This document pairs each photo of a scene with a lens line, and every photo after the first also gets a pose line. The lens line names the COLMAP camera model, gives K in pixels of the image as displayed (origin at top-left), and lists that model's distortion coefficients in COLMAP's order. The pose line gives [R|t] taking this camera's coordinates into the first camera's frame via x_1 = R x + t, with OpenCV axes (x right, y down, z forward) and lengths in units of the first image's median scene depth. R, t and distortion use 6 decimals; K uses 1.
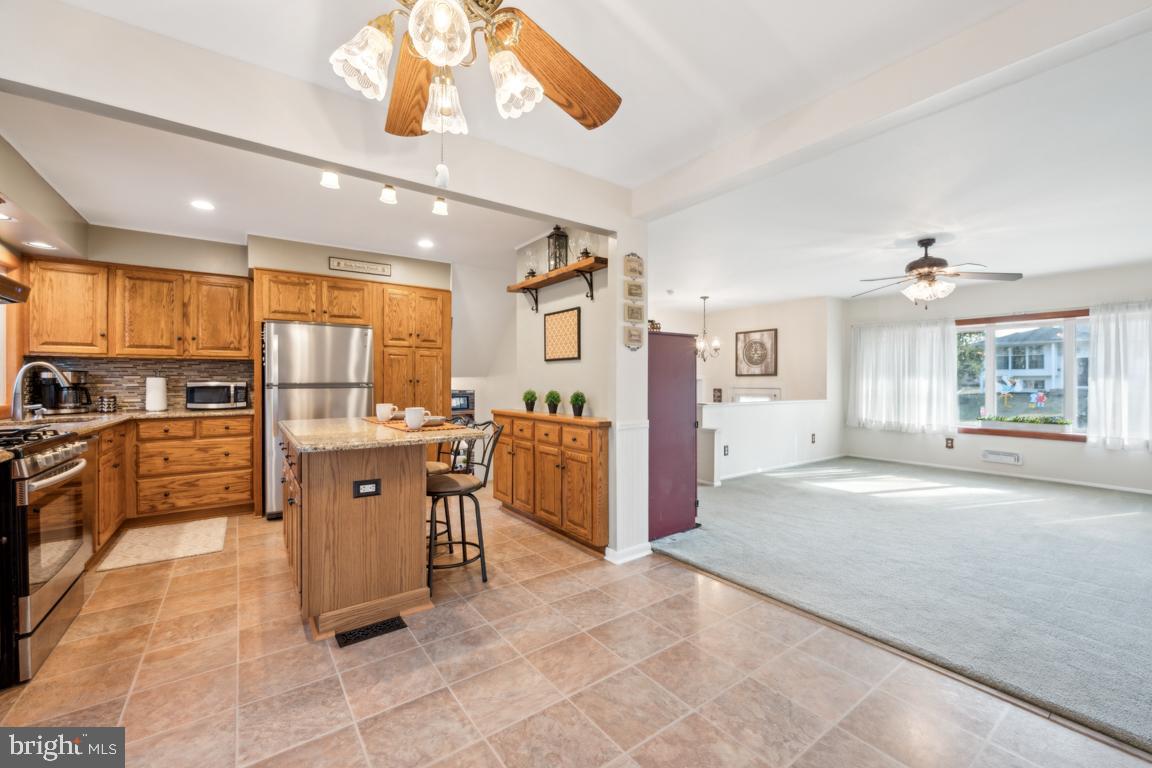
lens RADIAL K [[464.1, 0, 586.1], [0, 464.1, 381.3], [0, 0, 1]] dist [0.001318, 0.000023]
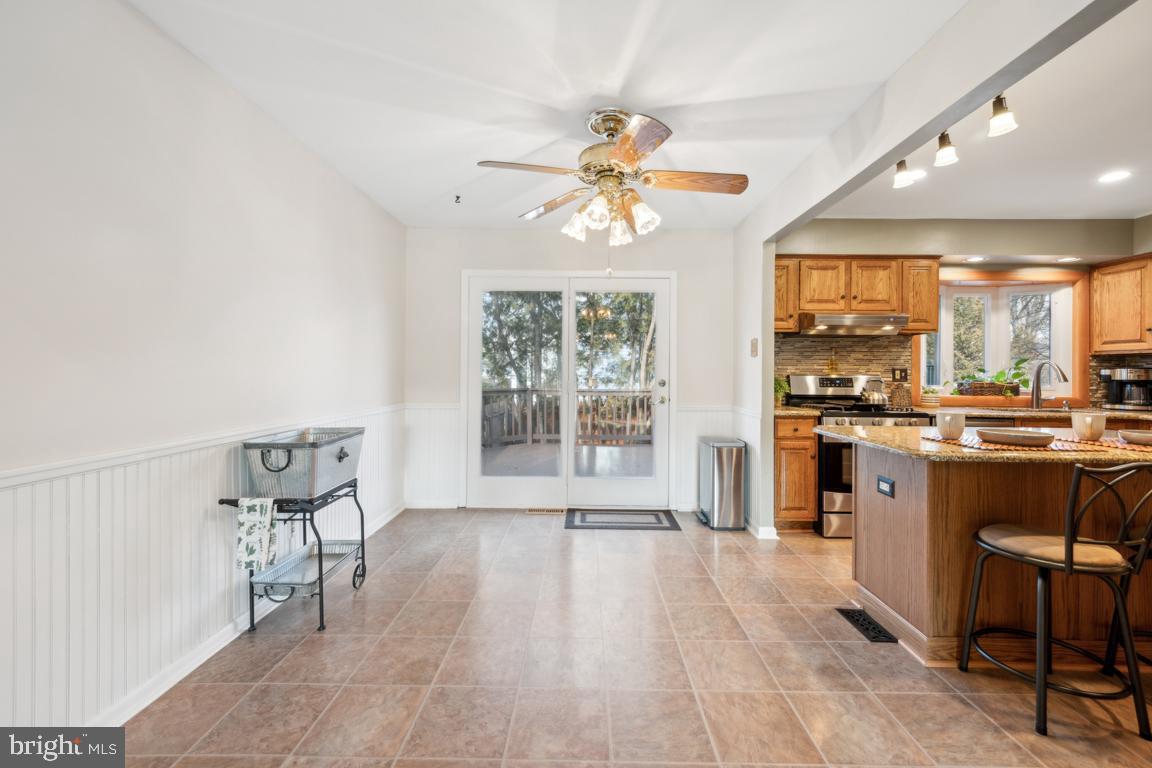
lens RADIAL K [[474.2, 0, 583.9], [0, 474.2, 370.3], [0, 0, 1]] dist [0.001408, 0.000077]
pose [[-0.601083, -0.006353, -0.799161, 0.412647], [-0.009943, 0.999950, -0.000471, -0.004638], [0.799124, 0.007663, -0.601117, 0.632462]]
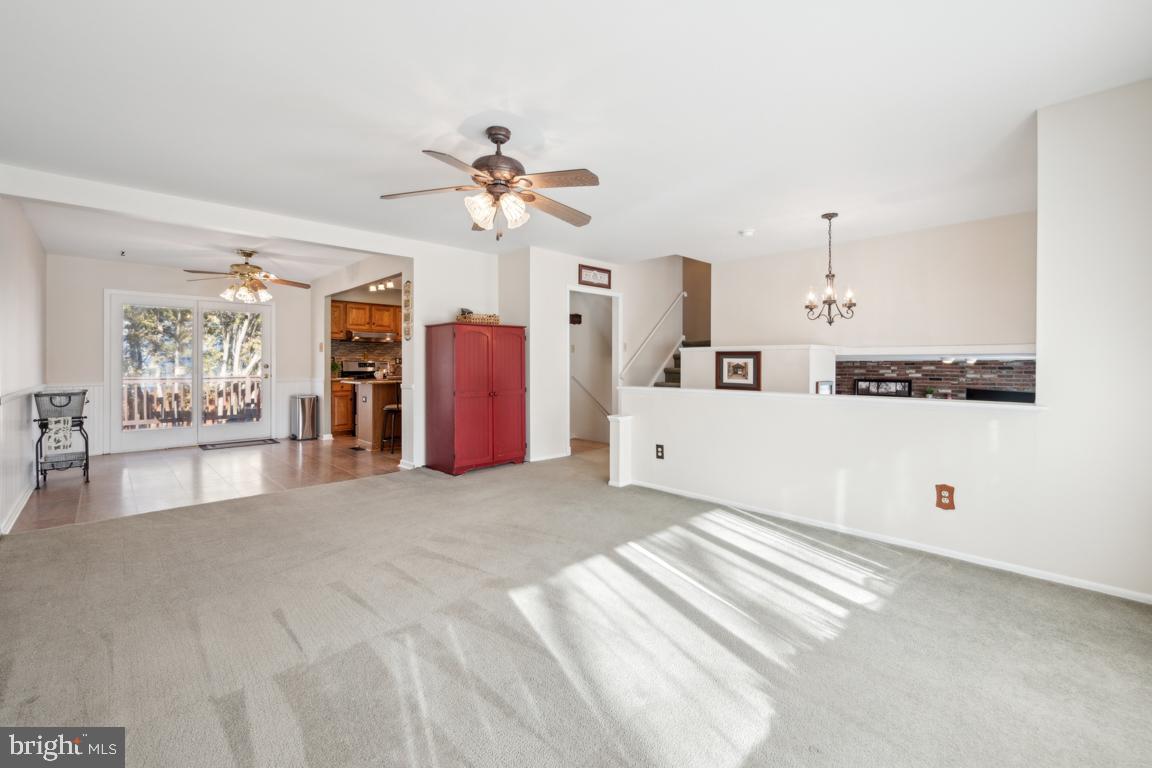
lens RADIAL K [[479.9, 0, 577.9], [0, 479.9, 366.4], [0, 0, 1]] dist [-0.018861, -0.000114]
pose [[0.134956, 0.003677, -0.990845, 1.423055], [-0.002943, 0.999990, 0.003310, 0.011977], [0.990847, 0.002470, 0.134966, 1.071835]]
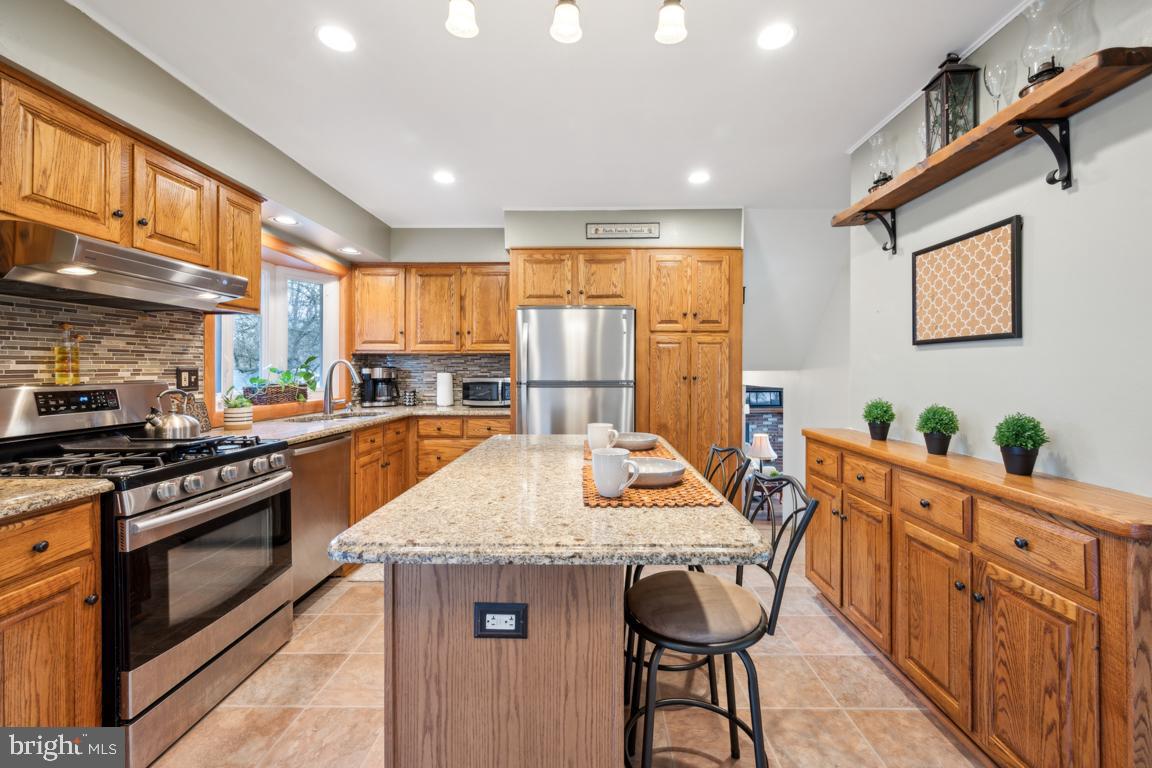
lens RADIAL K [[474.2, 0, 583.9], [0, 474.2, 370.3], [0, 0, 1]] dist [0.001408, 0.000077]
pose [[0.793986, 0.002568, -0.607931, -0.062858], [-0.002927, 0.999996, 0.000403, -0.015623], [0.607929, 0.001460, 0.793990, 0.385464]]
